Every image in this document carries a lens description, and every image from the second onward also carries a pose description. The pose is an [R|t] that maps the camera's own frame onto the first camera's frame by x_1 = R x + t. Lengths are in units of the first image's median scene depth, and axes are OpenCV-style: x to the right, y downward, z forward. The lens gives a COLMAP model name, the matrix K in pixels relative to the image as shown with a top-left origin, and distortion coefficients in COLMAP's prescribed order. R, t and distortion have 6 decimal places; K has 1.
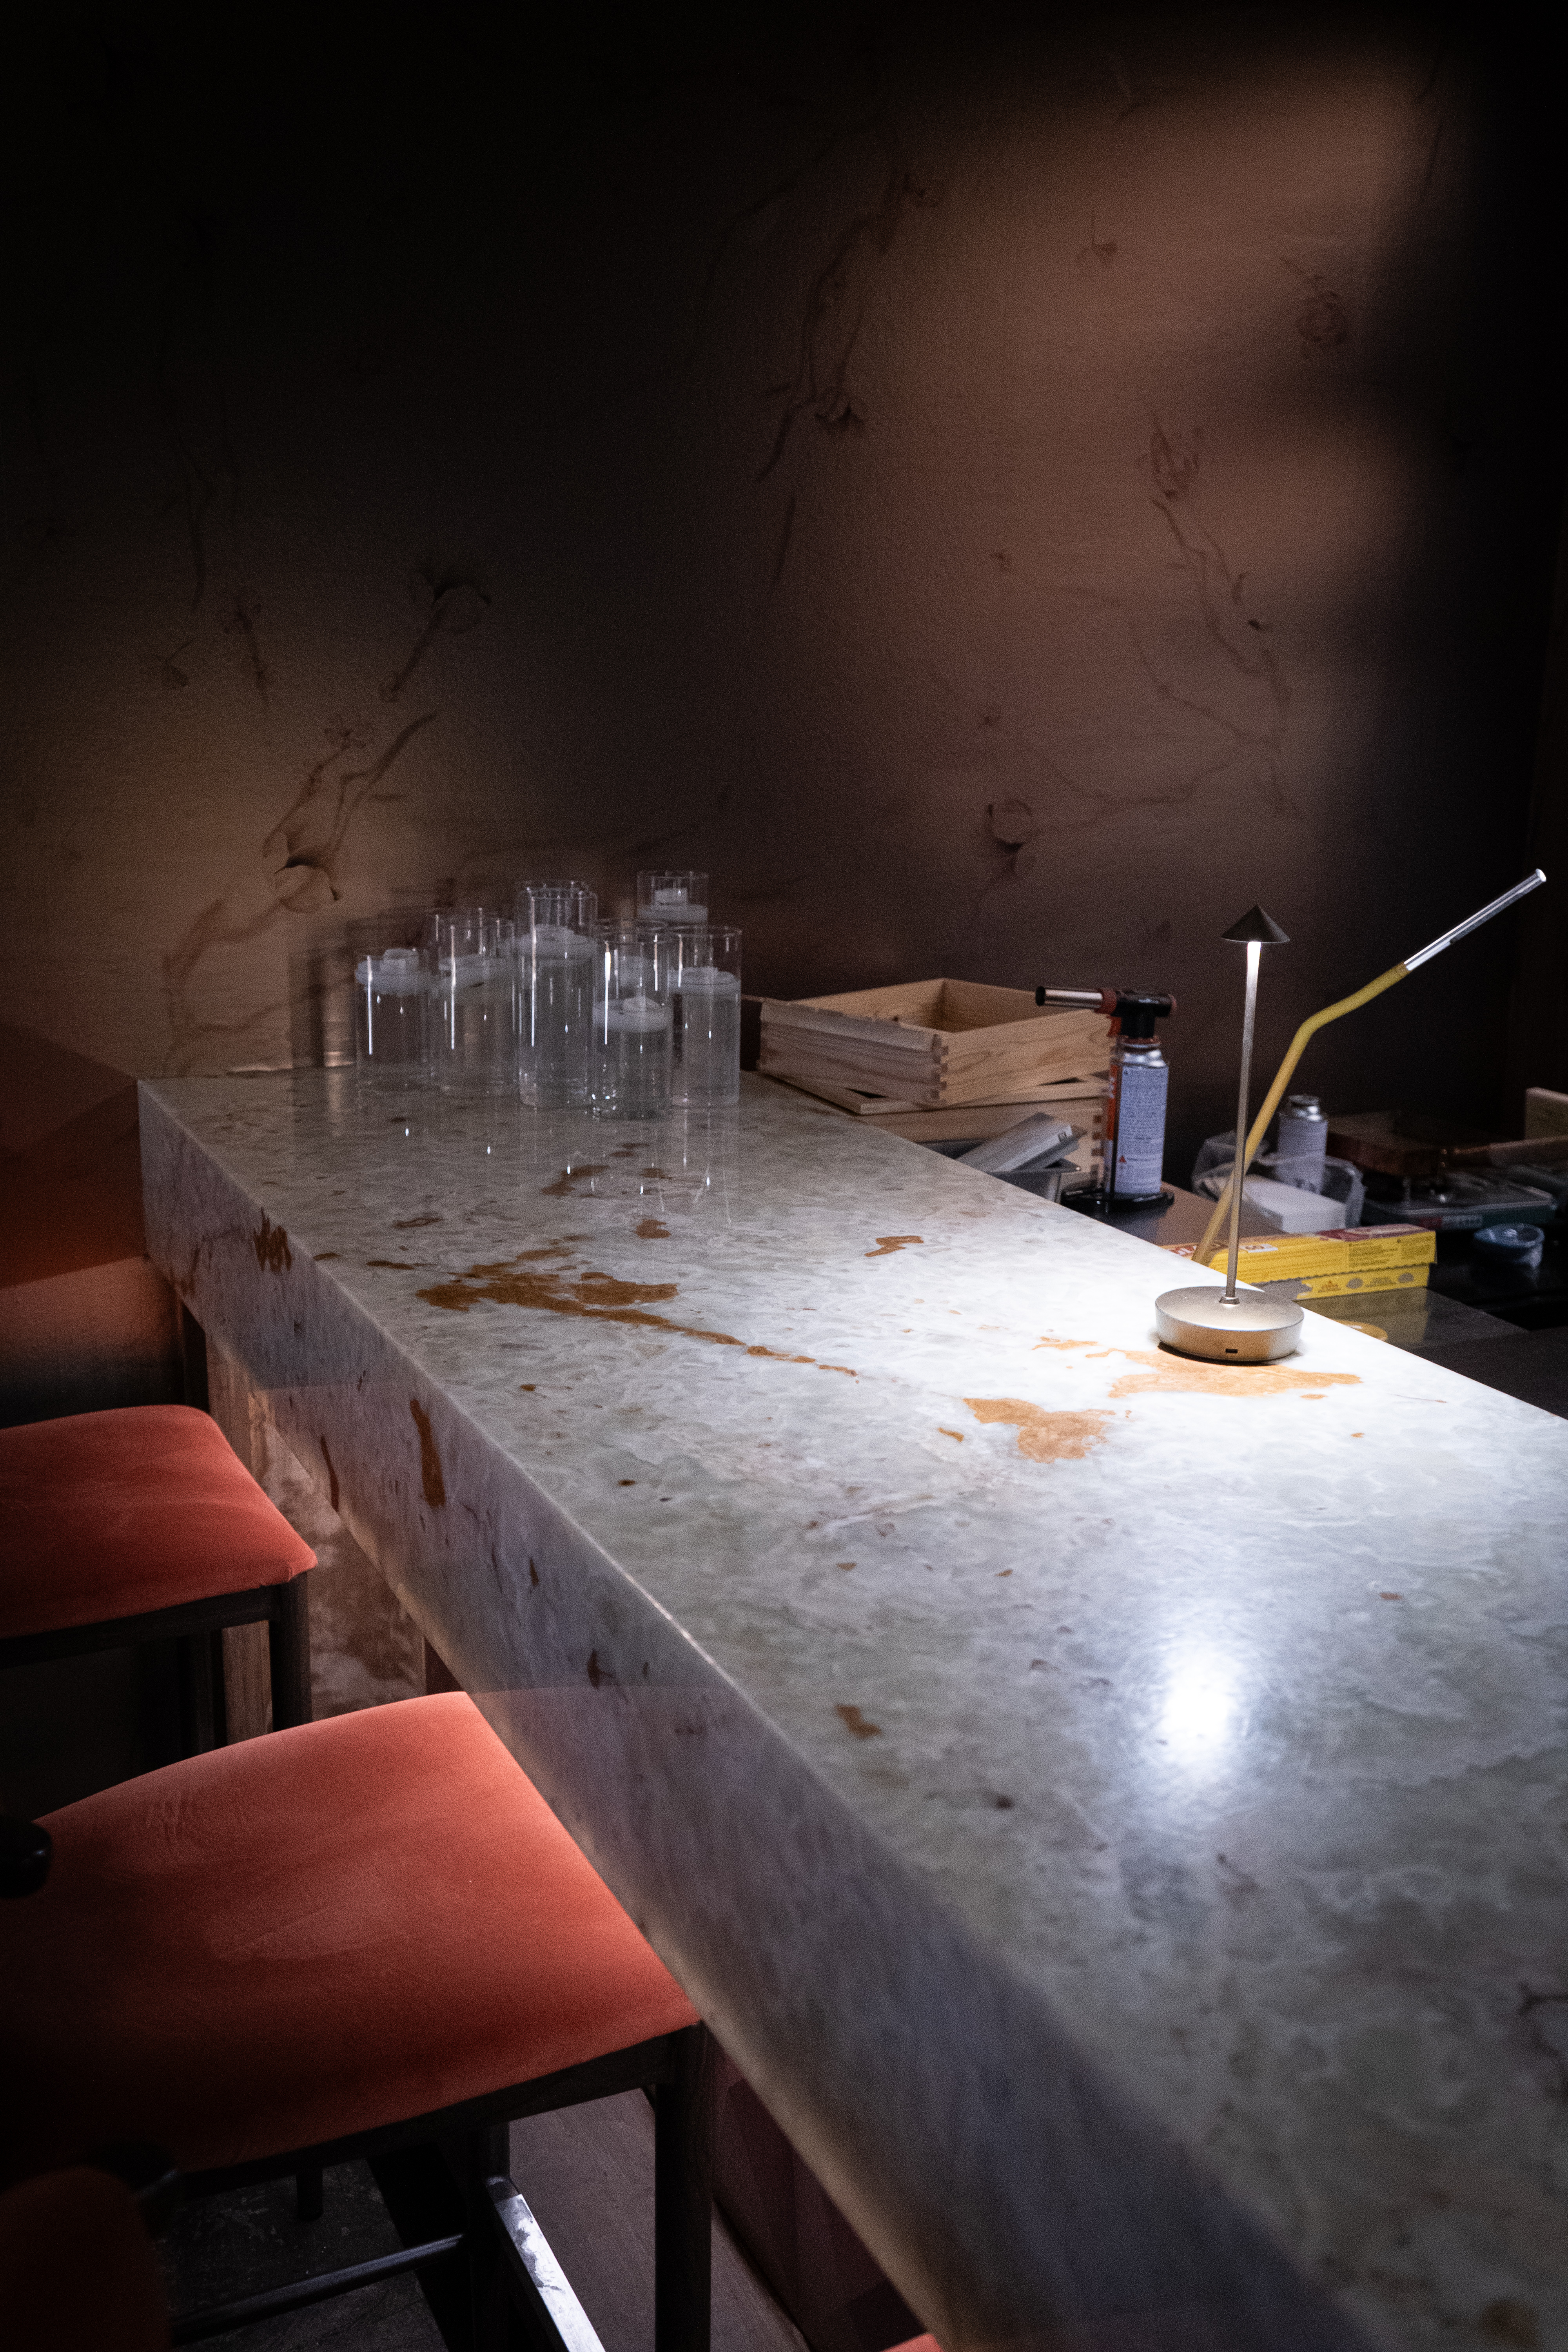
lens RADIAL K [[2135.4, 0, 786.5], [0, 2135.4, 1170.8], [0, 0, 1]] dist [-0.007184, -0.001049]
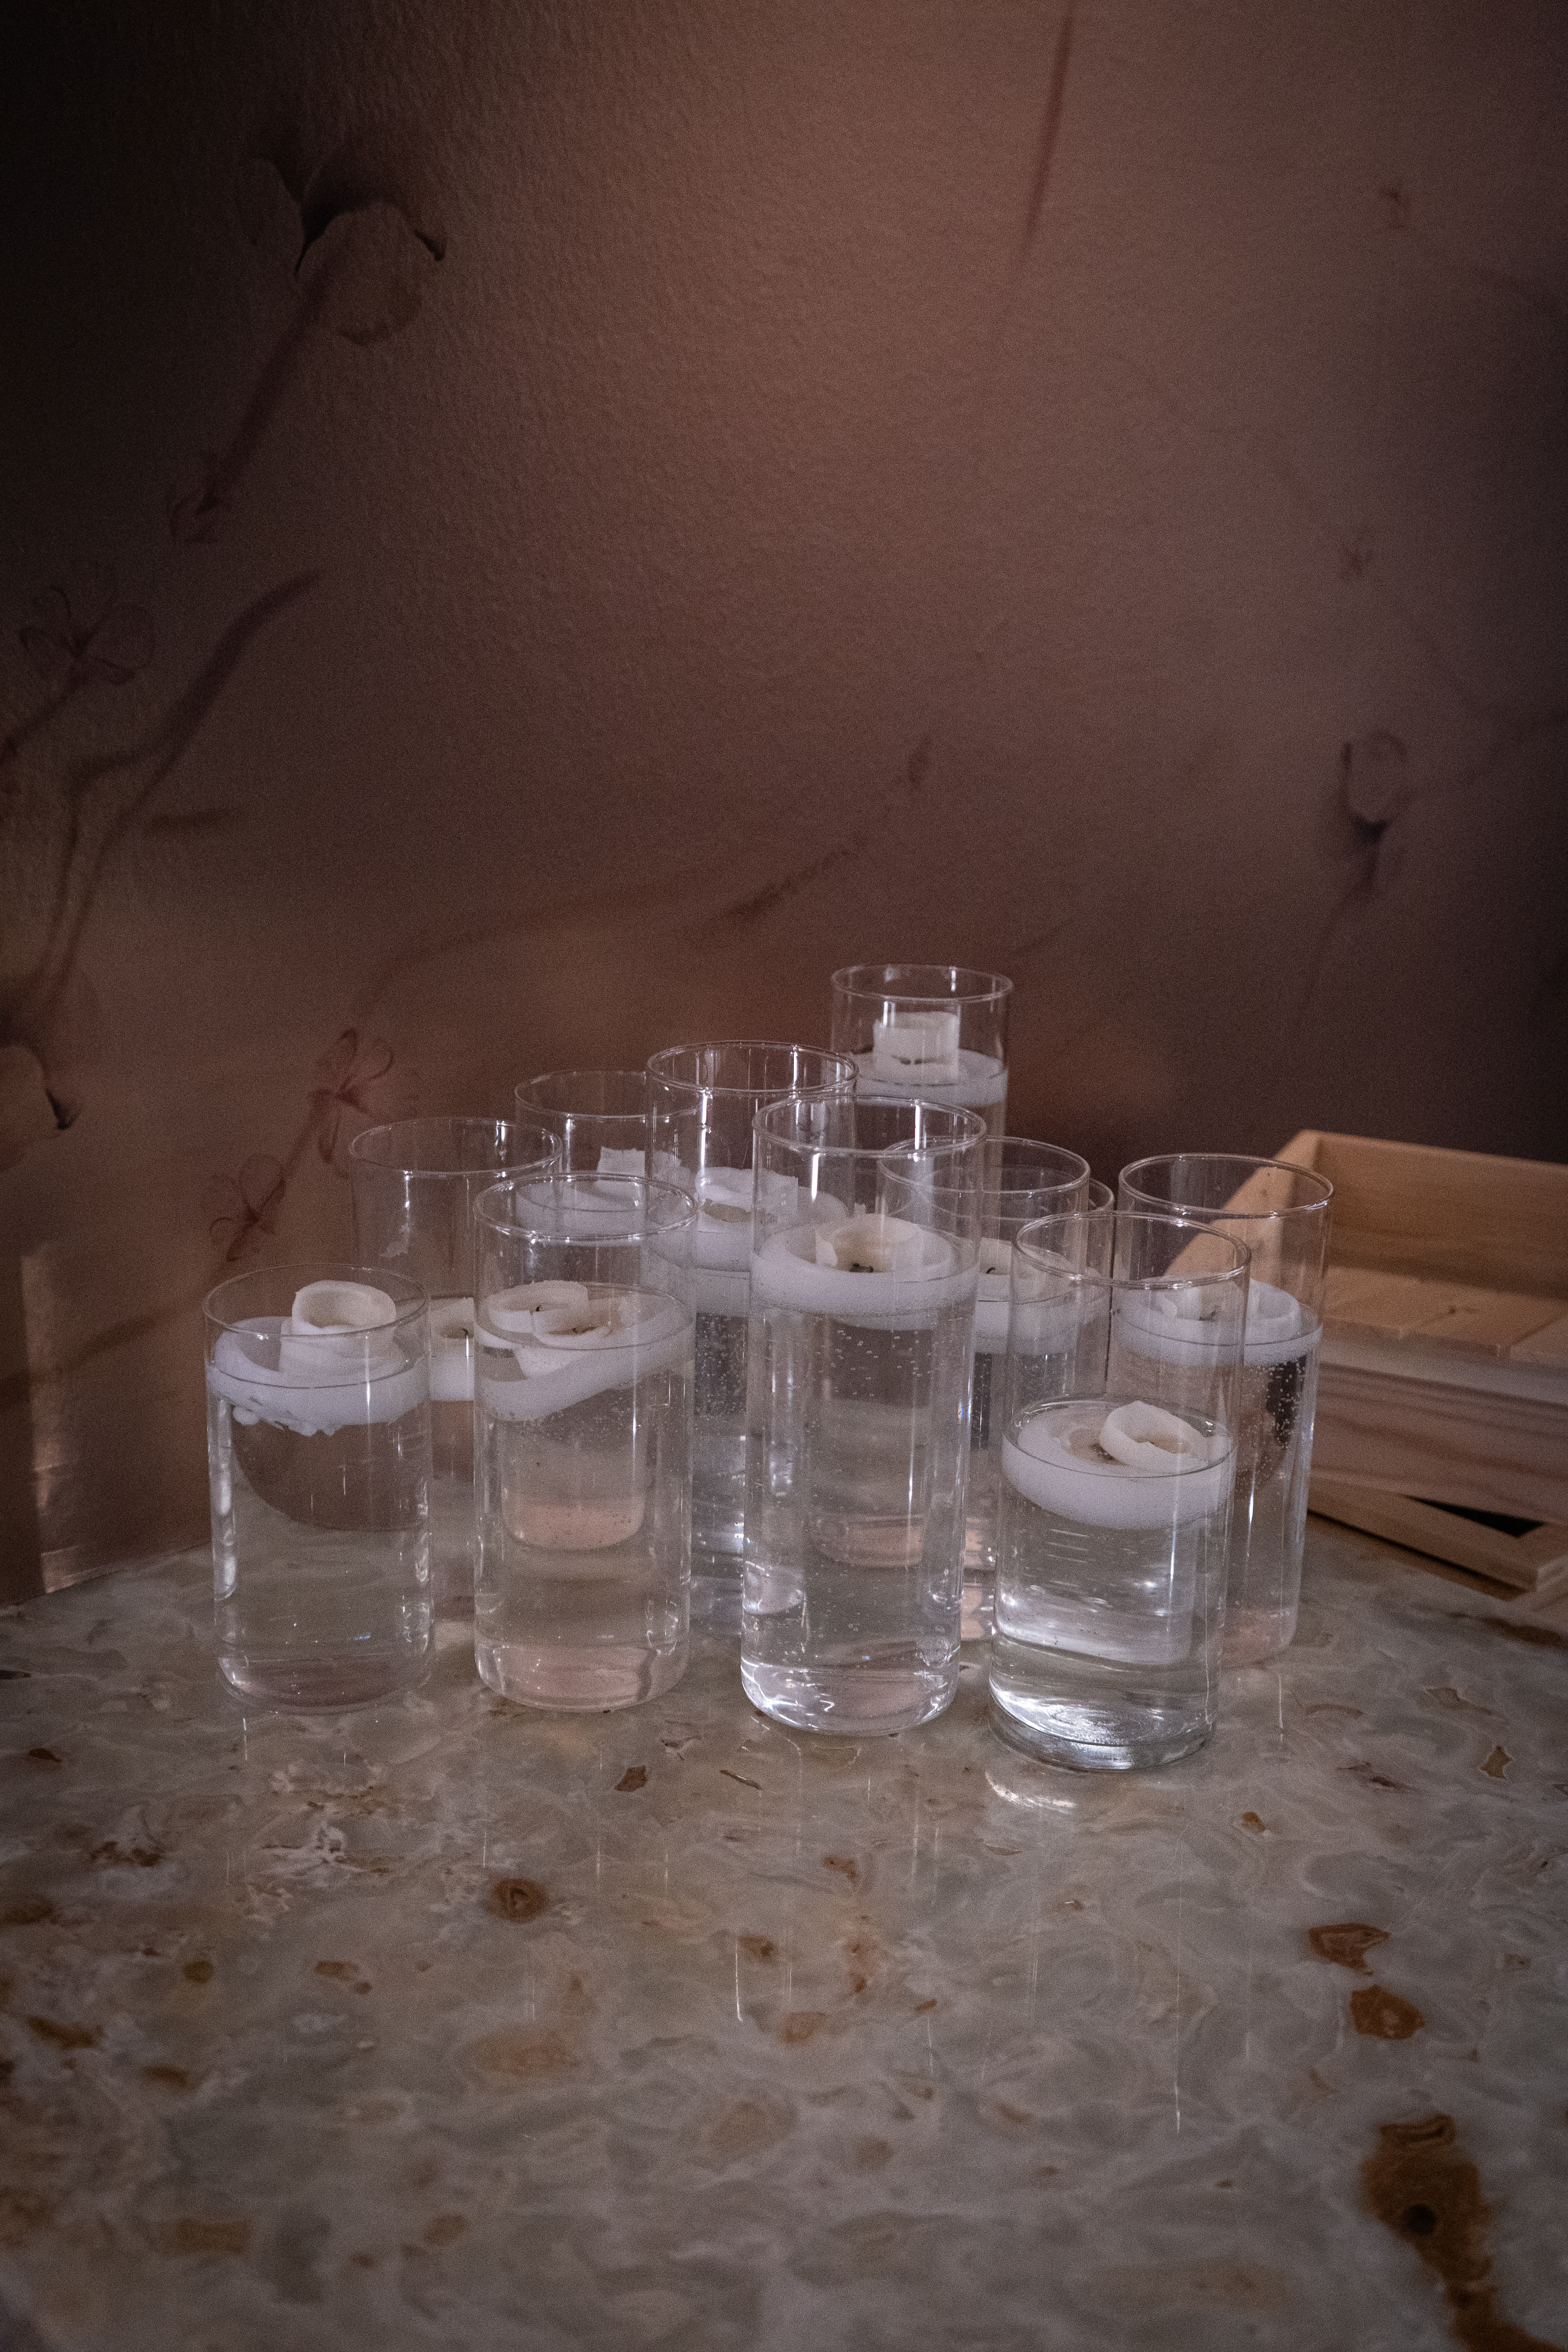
lens RADIAL K [[2553.0, 0, 777.7], [0, 2553.0, 1181.0], [0, 0, 1]] dist [0.029197, 0.000000]
pose [[0.951664, -0.081856, 0.296034, -0.226442], [0.066985, 0.995945, 0.060052, -0.136278], [-0.299749, -0.037320, 0.953288, 0.575617]]
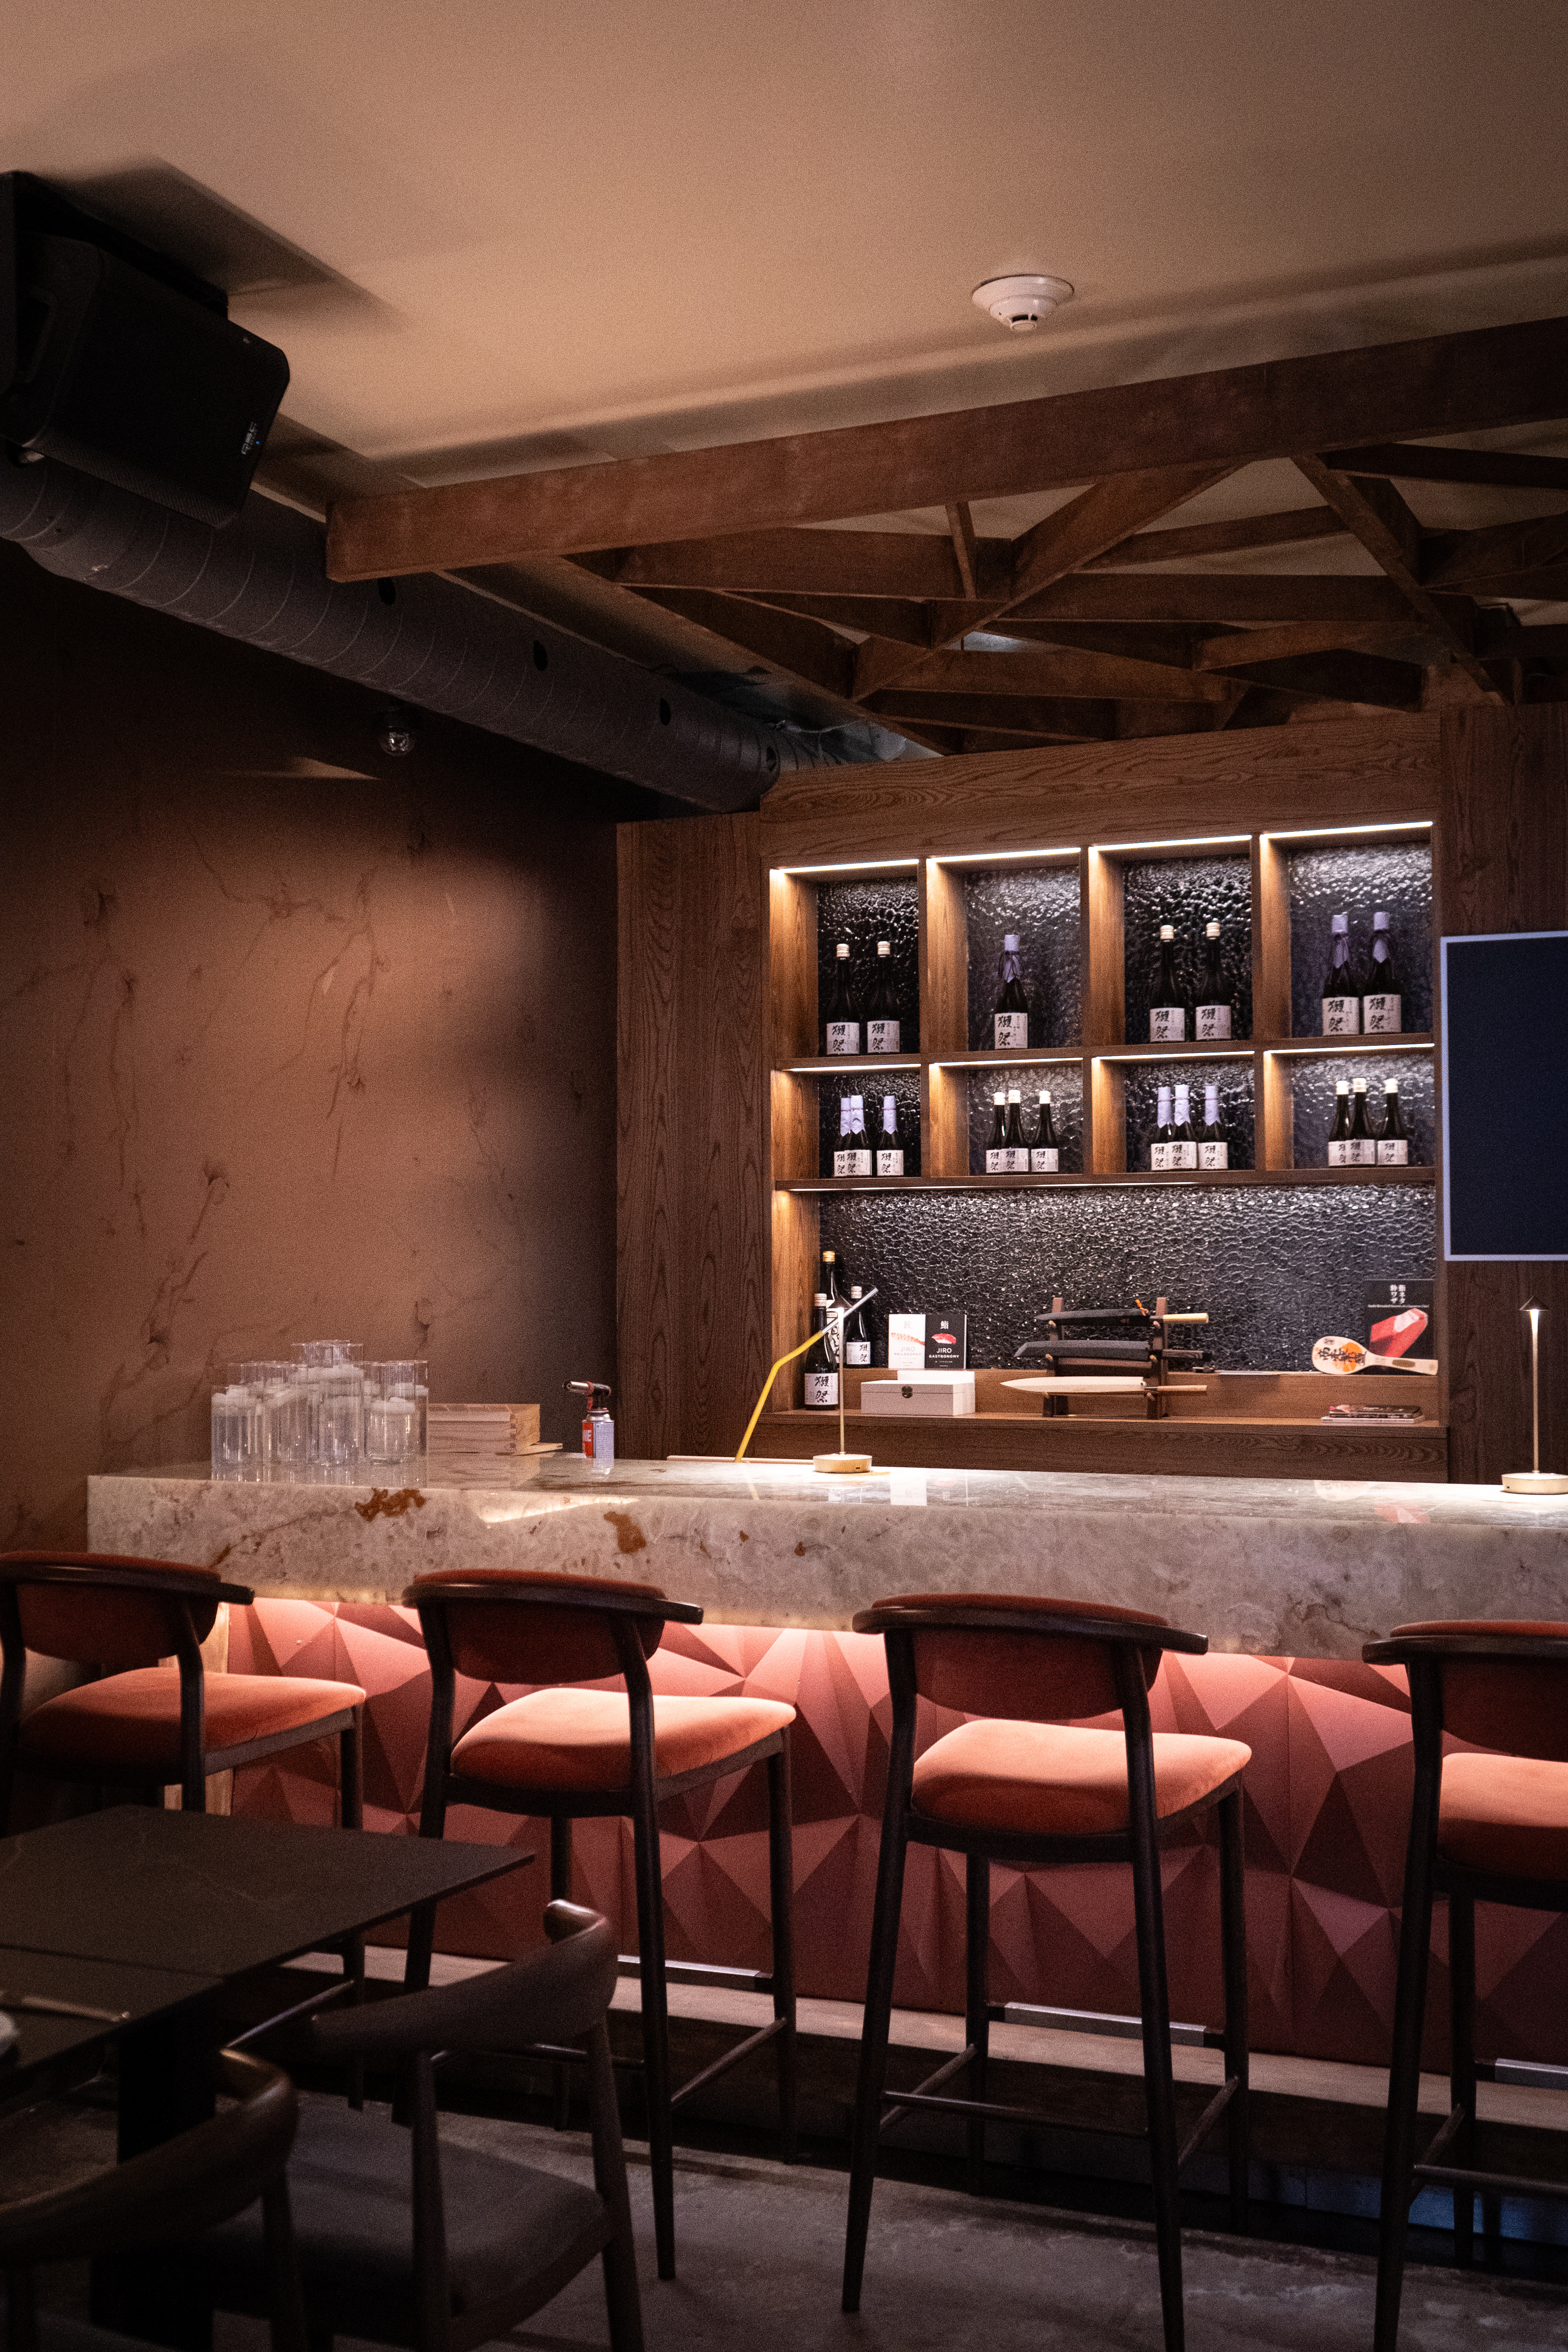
lens RADIAL K [[2468.8, 0, 783.5], [0, 2468.8, 1177.2], [0, 0, 1]] dist [-0.006175, 0.000000]
pose [[0.765785, -0.000525, 0.643096, -1.084650], [0.165458, 0.966497, -0.196235, 0.190637], [-0.621447, 0.256679, 0.740216, -0.757534]]
